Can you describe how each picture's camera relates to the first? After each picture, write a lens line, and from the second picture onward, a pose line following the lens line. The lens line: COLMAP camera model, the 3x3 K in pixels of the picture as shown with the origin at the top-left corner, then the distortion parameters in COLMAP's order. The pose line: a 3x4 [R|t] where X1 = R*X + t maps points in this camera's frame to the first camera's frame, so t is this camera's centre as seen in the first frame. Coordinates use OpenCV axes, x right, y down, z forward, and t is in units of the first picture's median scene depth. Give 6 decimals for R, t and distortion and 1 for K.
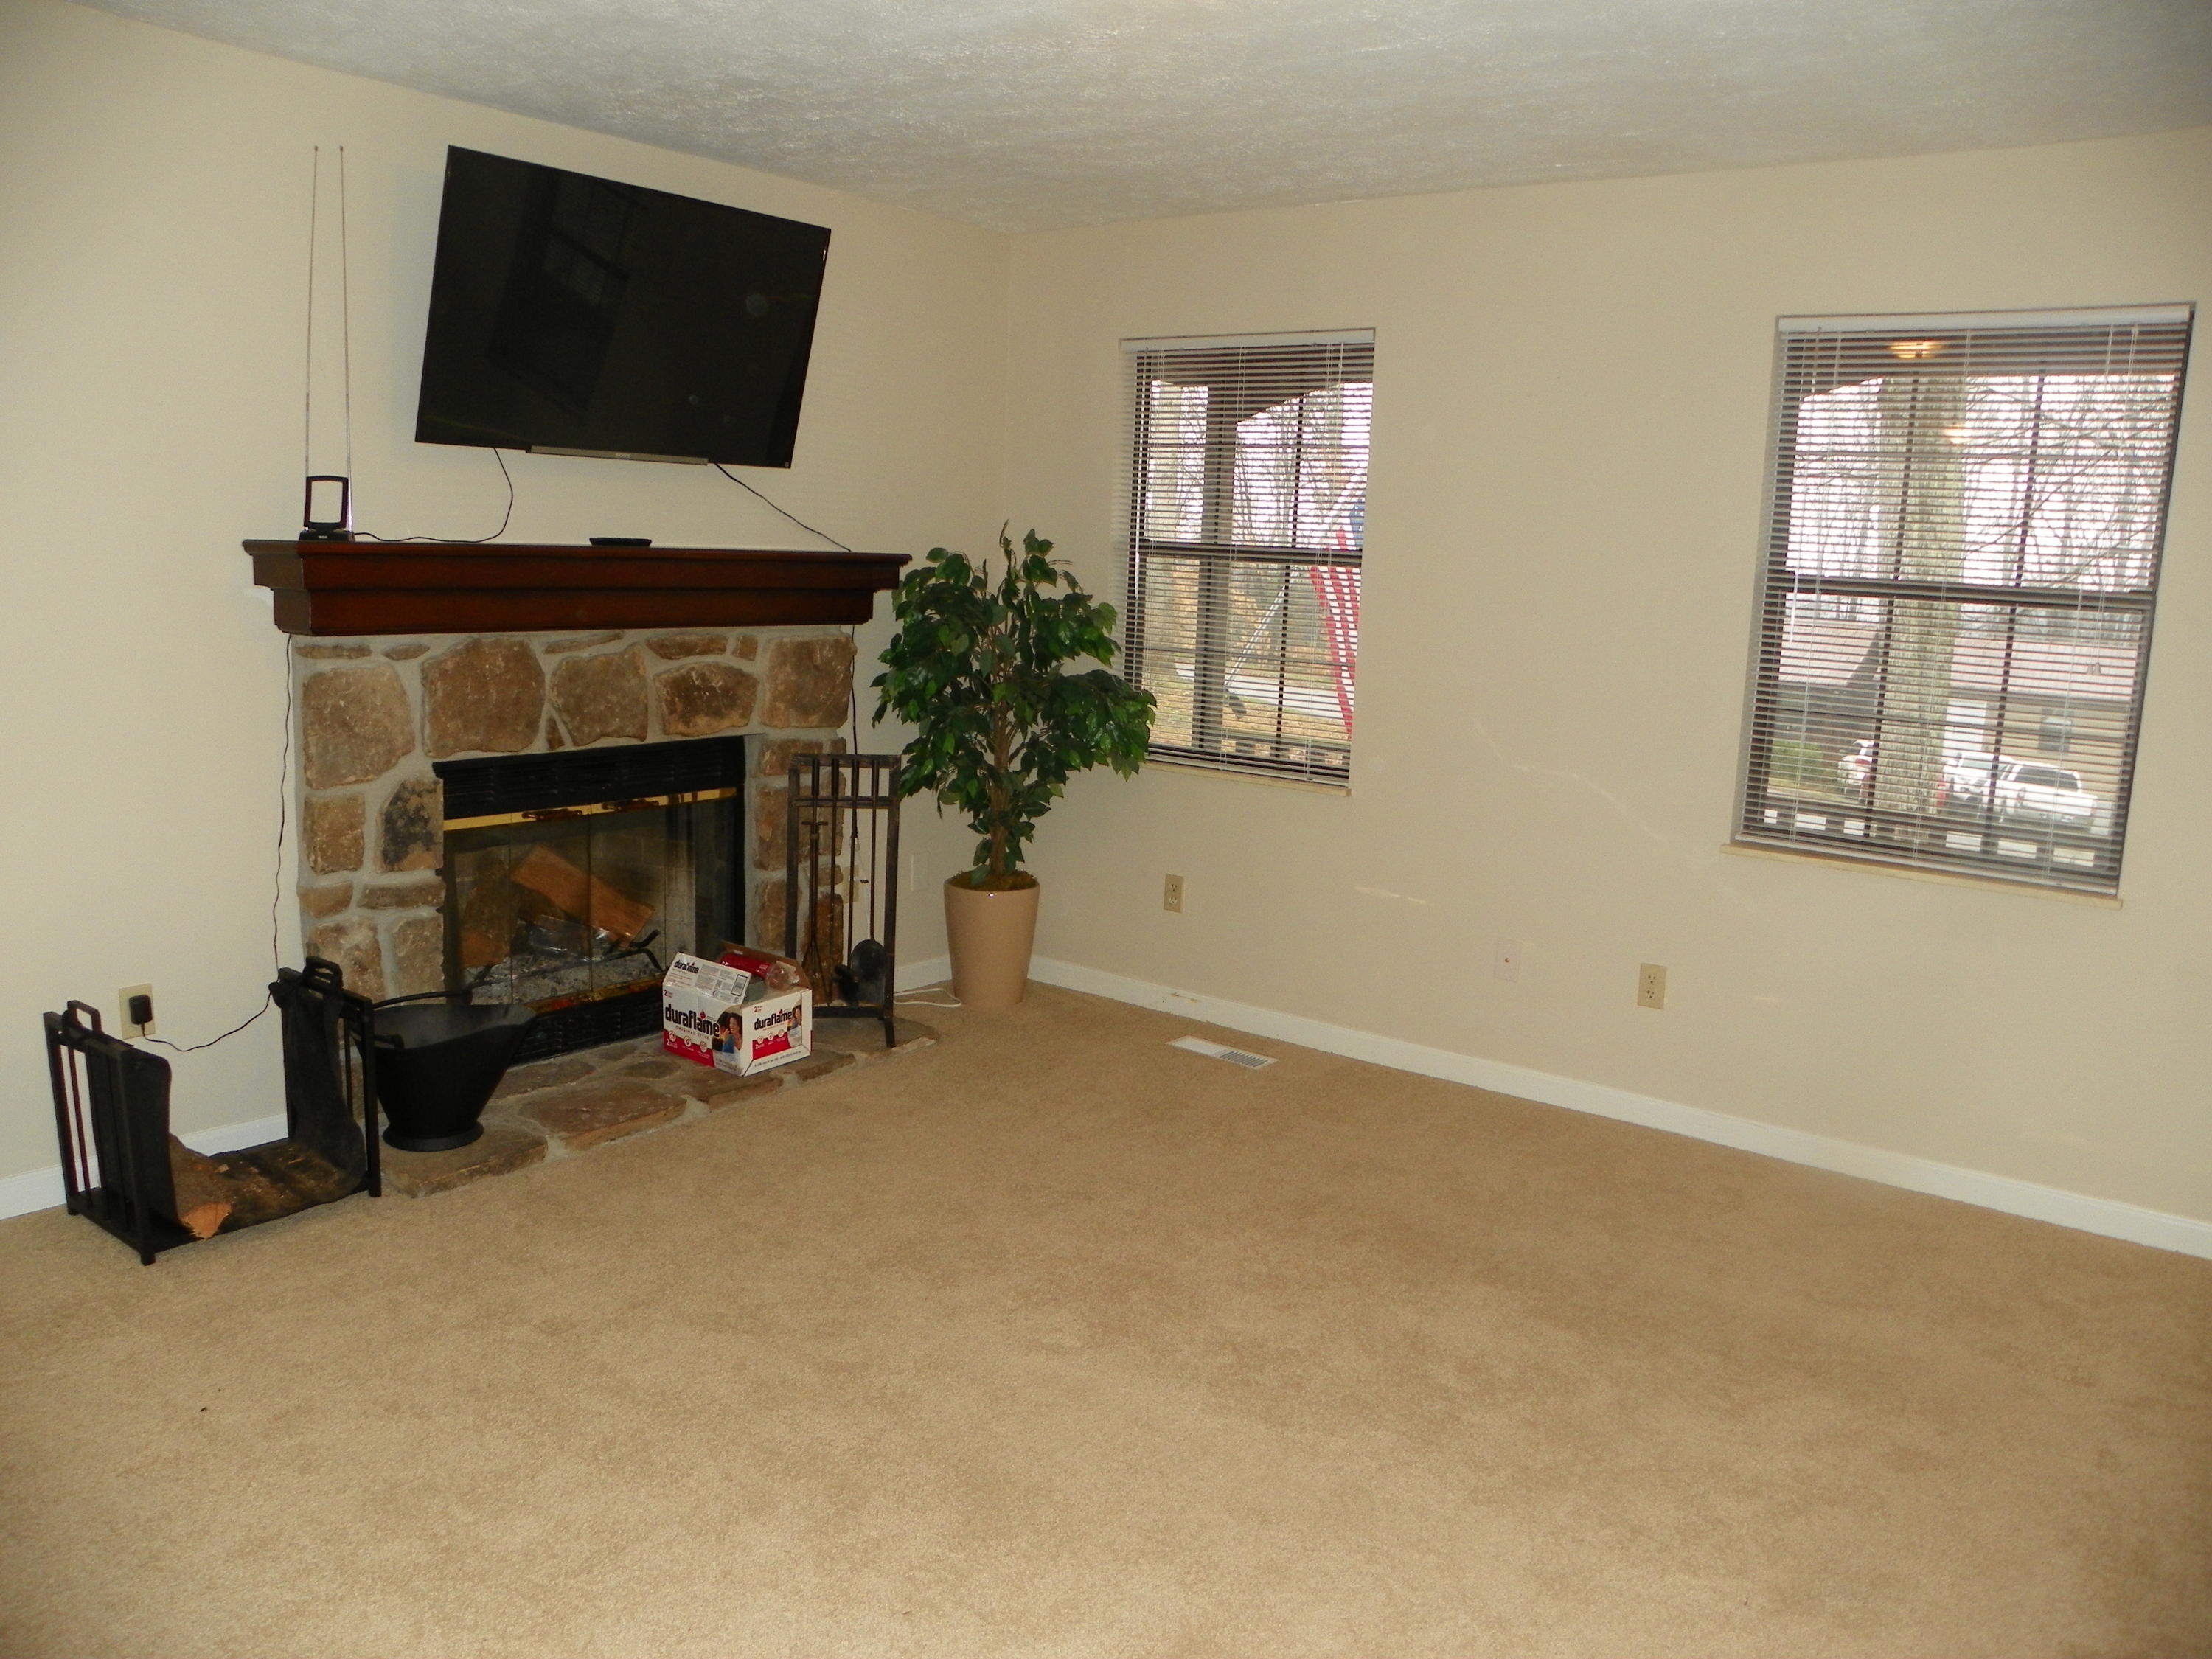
lens RADIAL K [[1703.6, 0, 1109.5], [0, 1703.6, 832.8], [0, 0, 1]] dist [-0.149459, 0.094136]
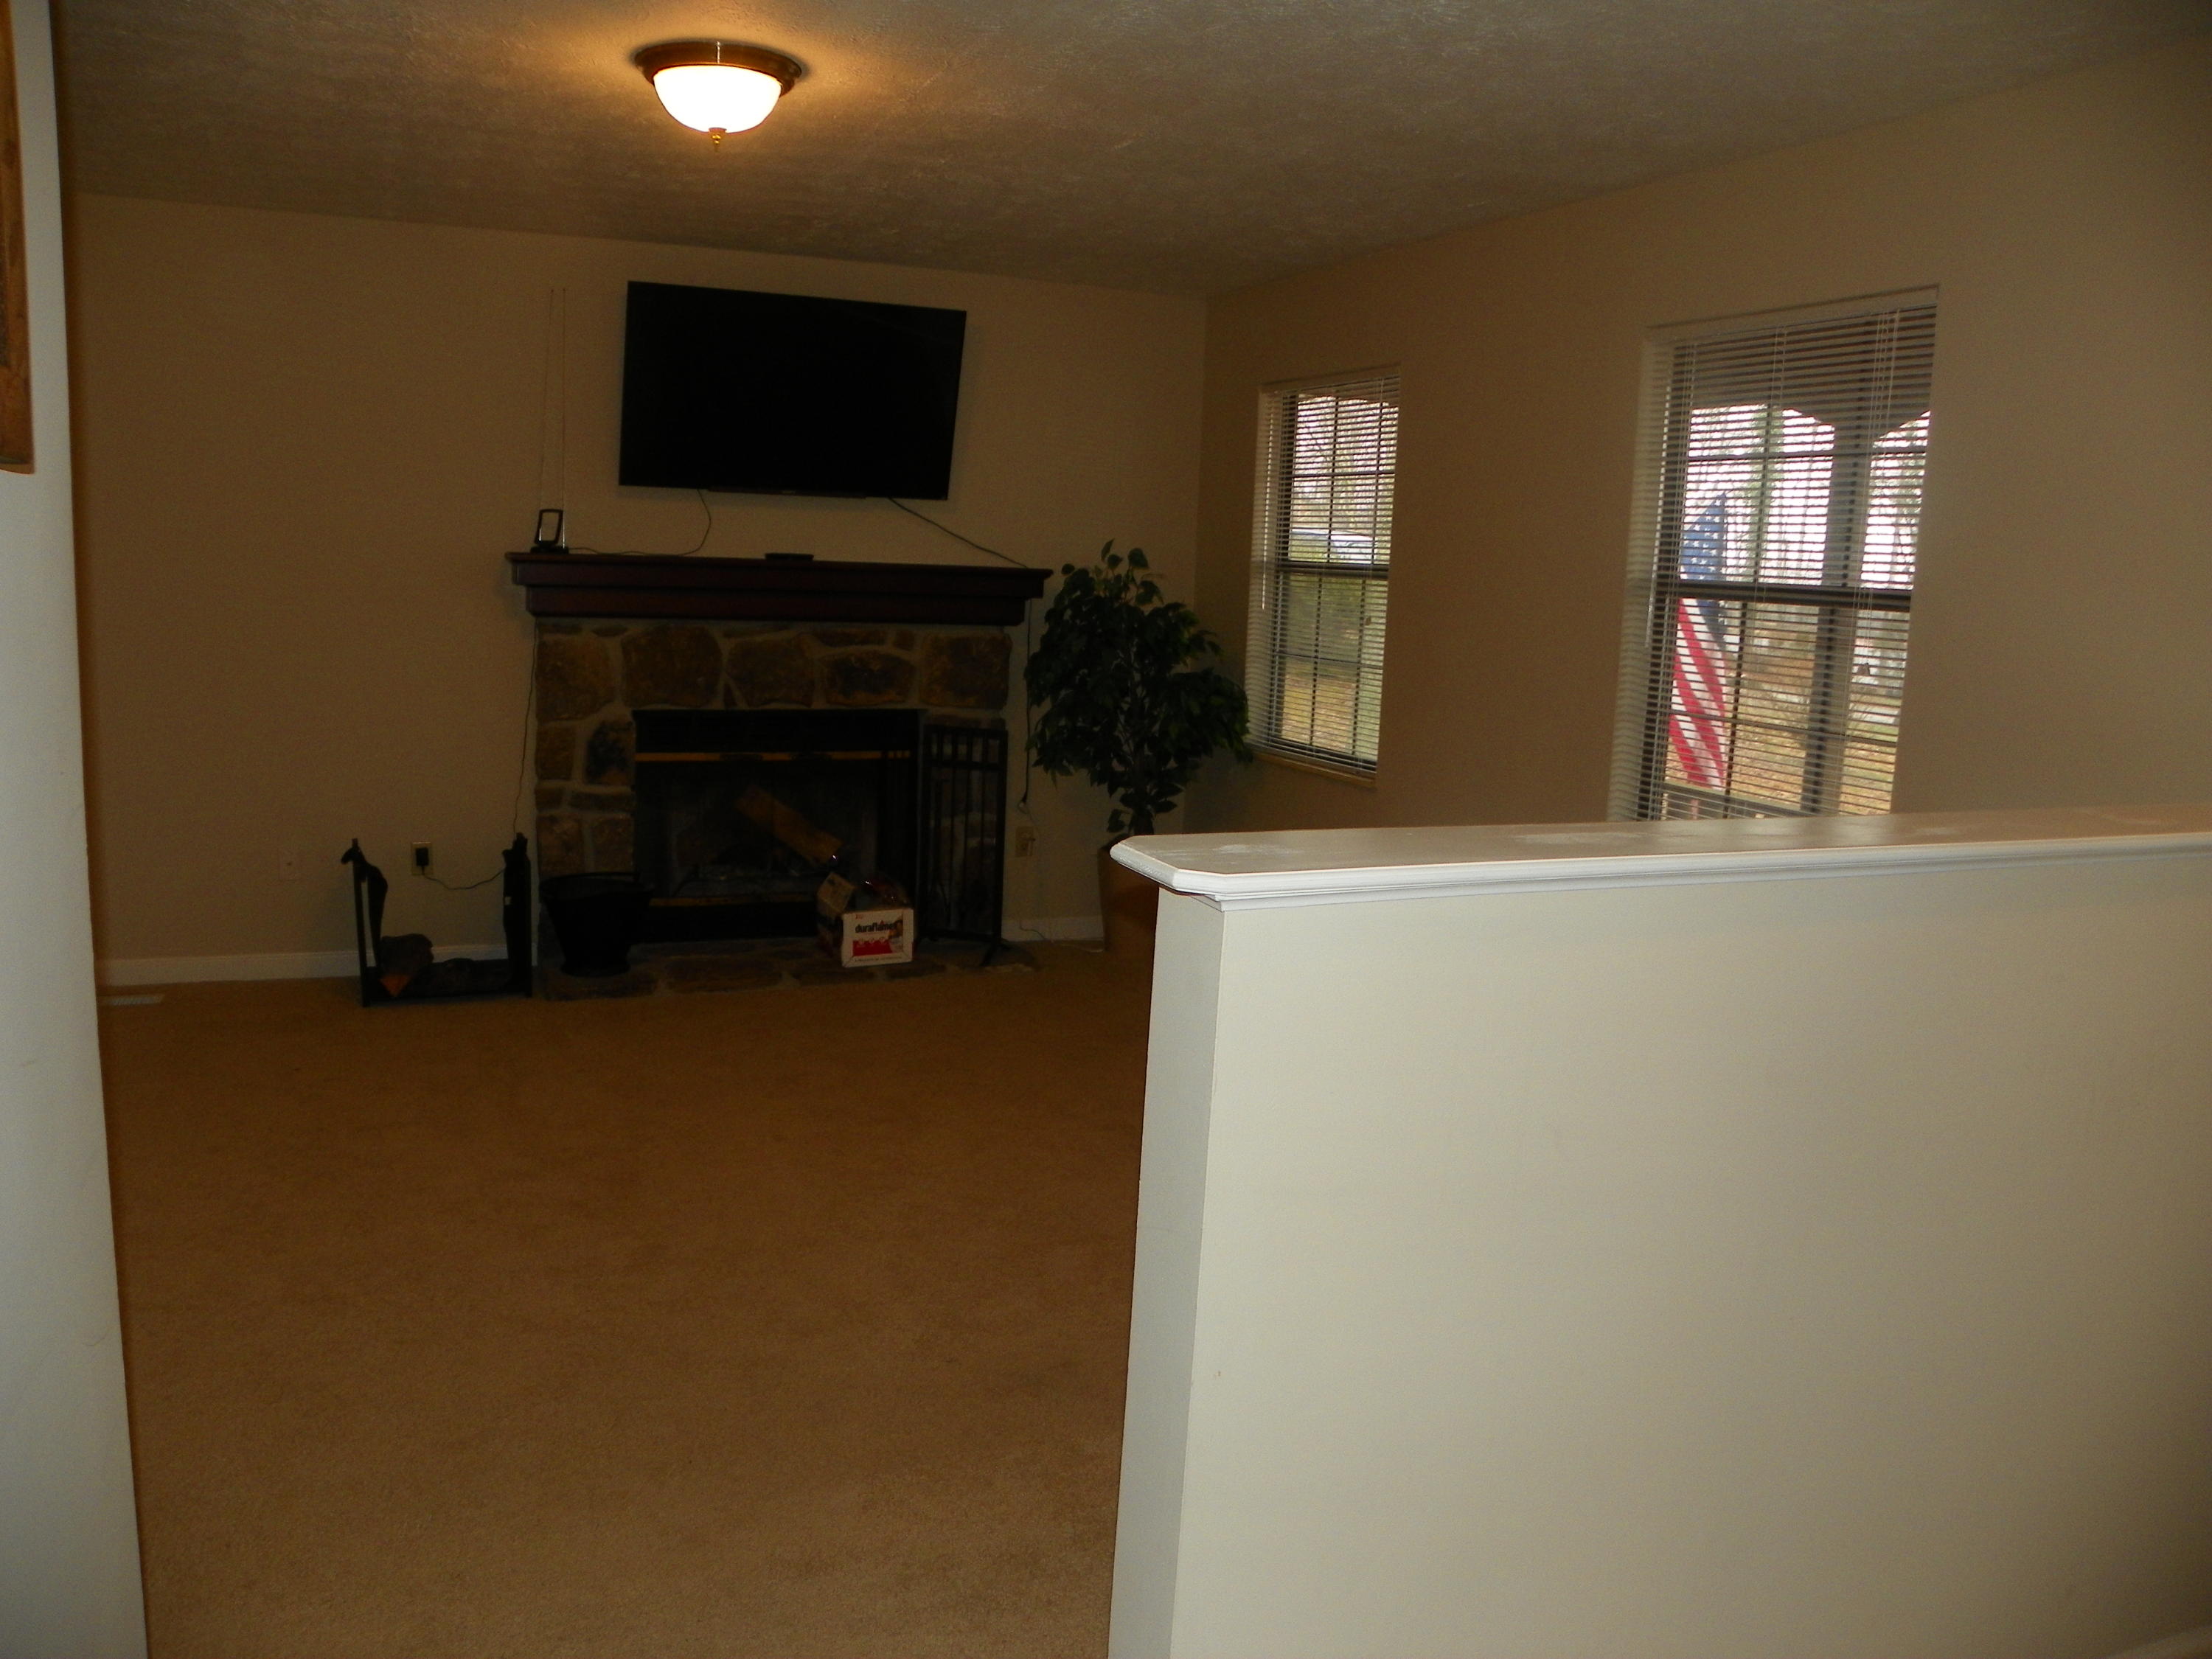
lens RADIAL K [[1703.6, 0, 1090.1], [0, 1703.6, 829.6], [0, 0, 1]] dist [-0.149459, 0.094136]
pose [[0.868723, 0.071452, -0.490118, 0.581772], [-0.086549, 0.996214, -0.008172, 0.033487], [0.487679, 0.049518, 0.871618, -0.049182]]
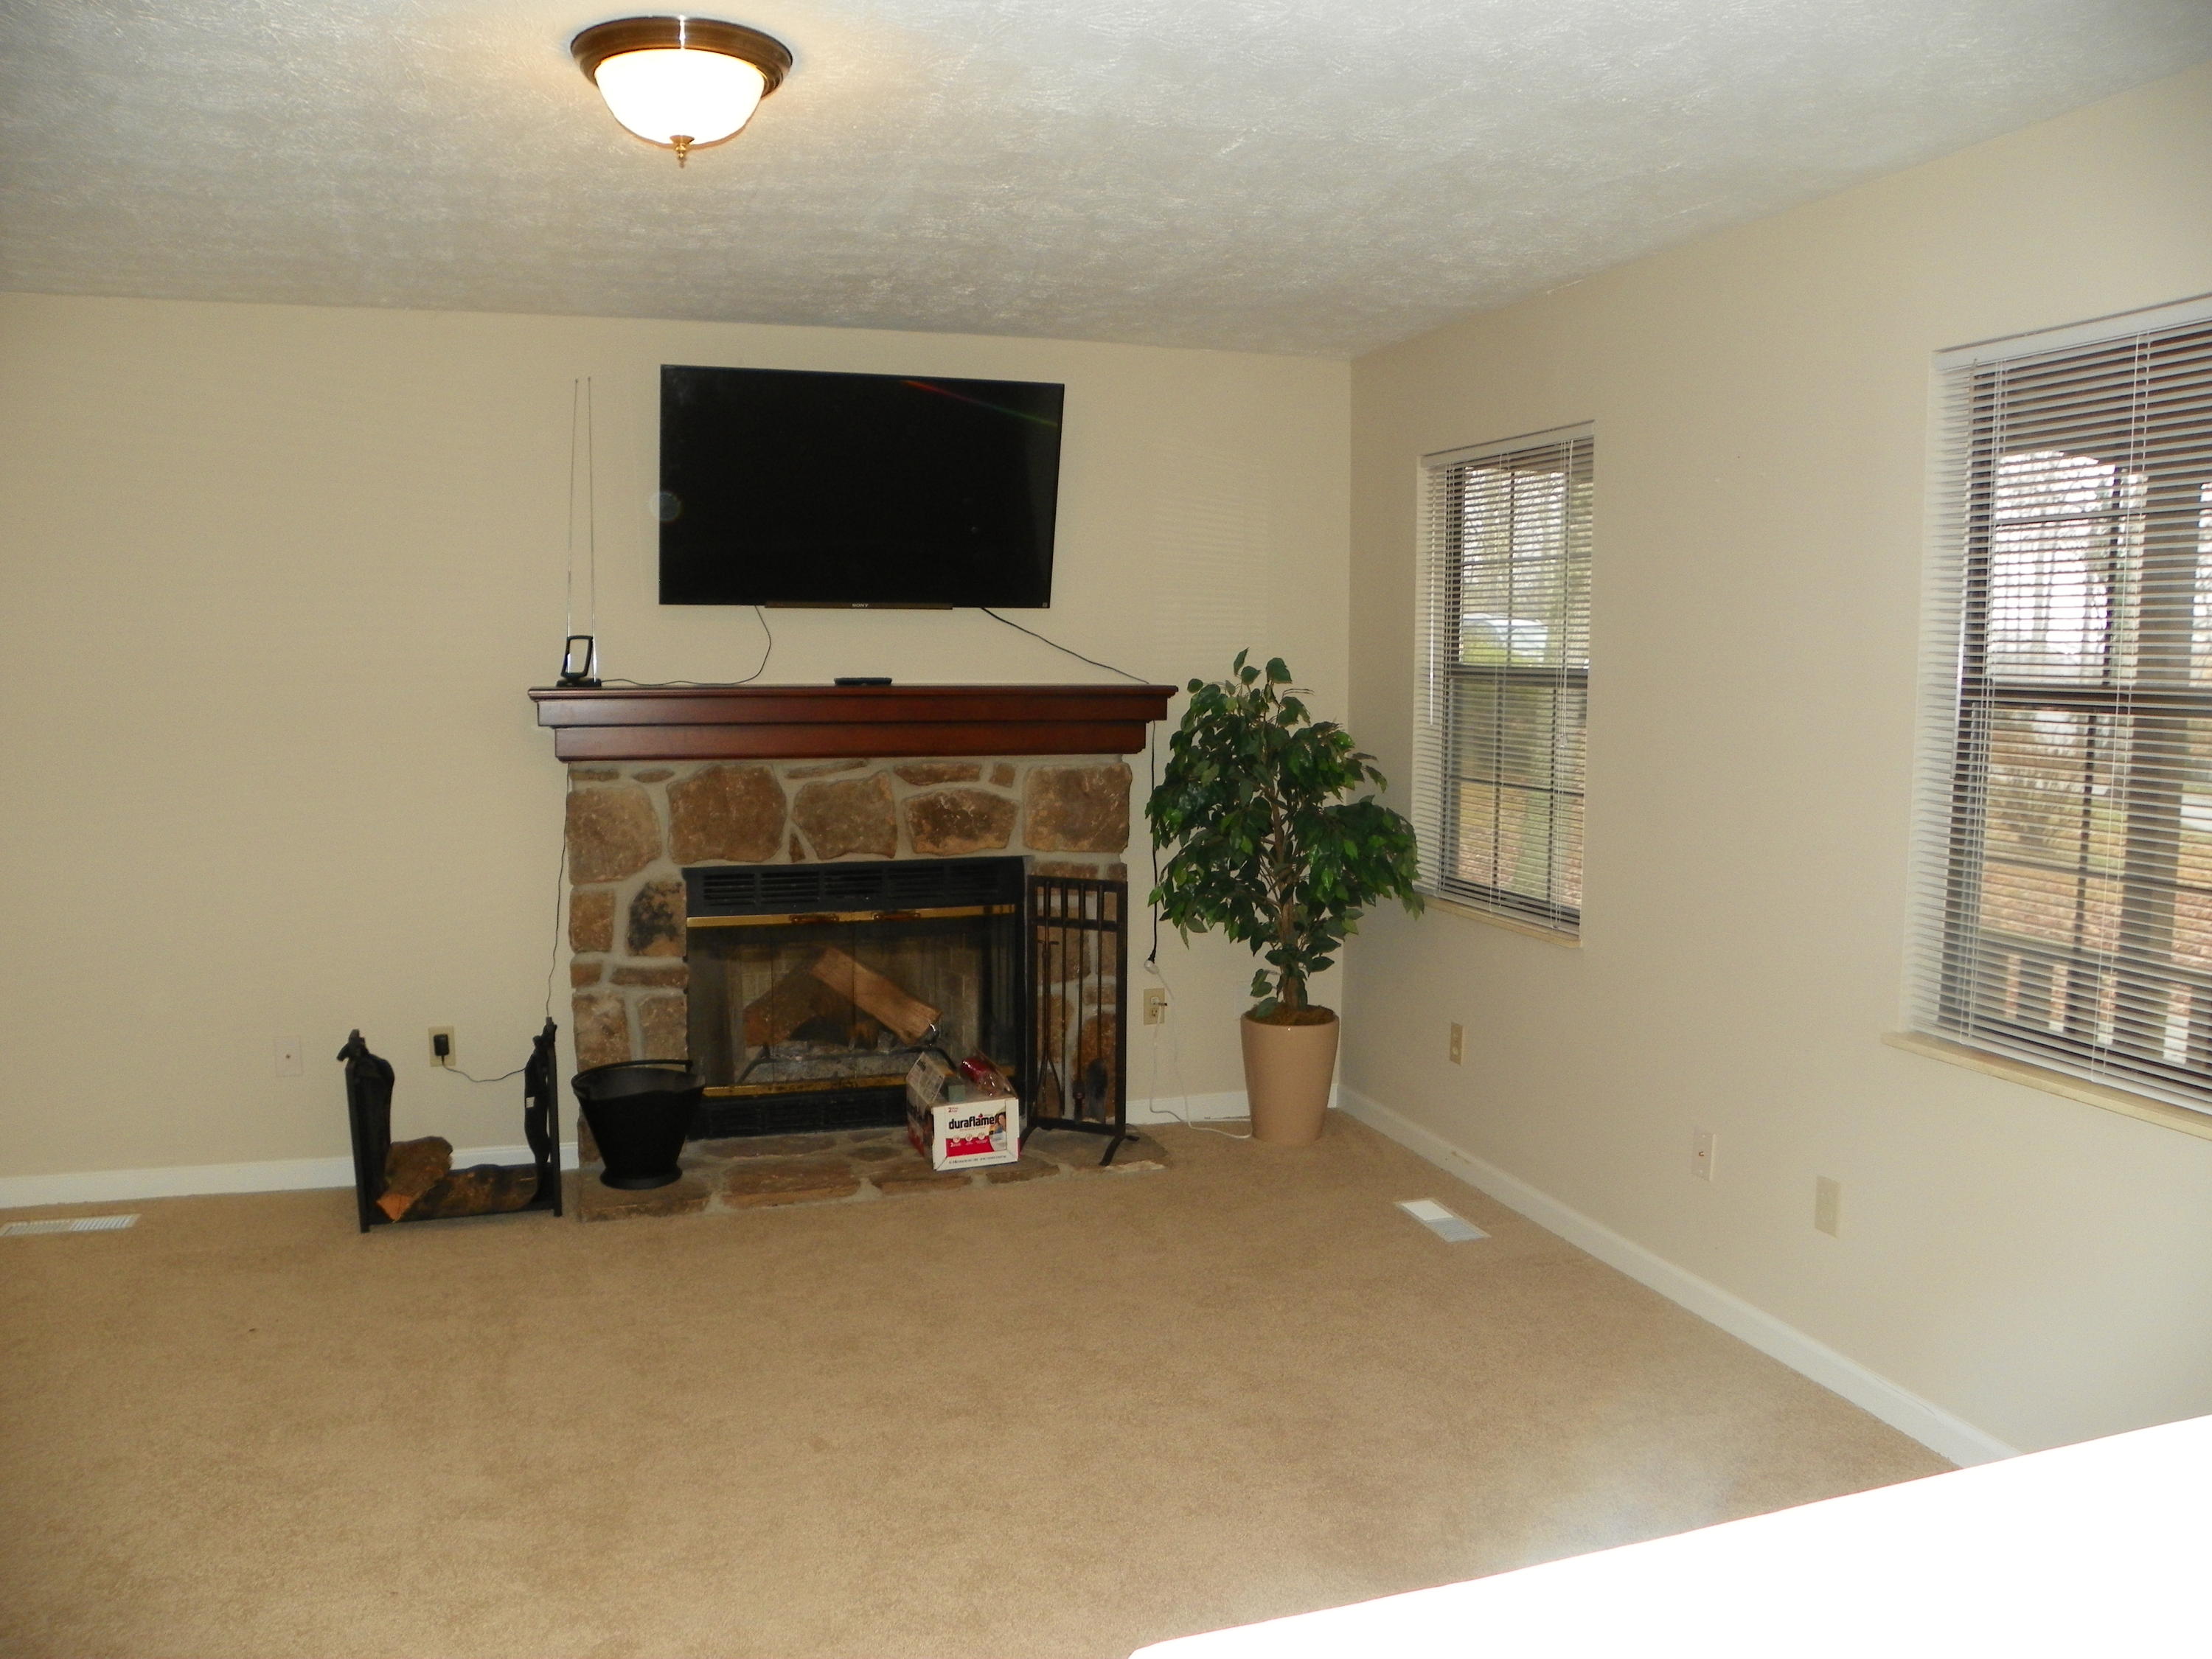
lens RADIAL K [[1703.6, 0, 1086.9], [0, 1703.6, 827.3], [0, 0, 1]] dist [-0.149459, 0.094136]
pose [[0.817953, 0.022054, -0.574863, 0.482844], [-0.066419, 0.996203, -0.056288, -0.020048], [0.571438, 0.084223, 0.816312, 0.153457]]
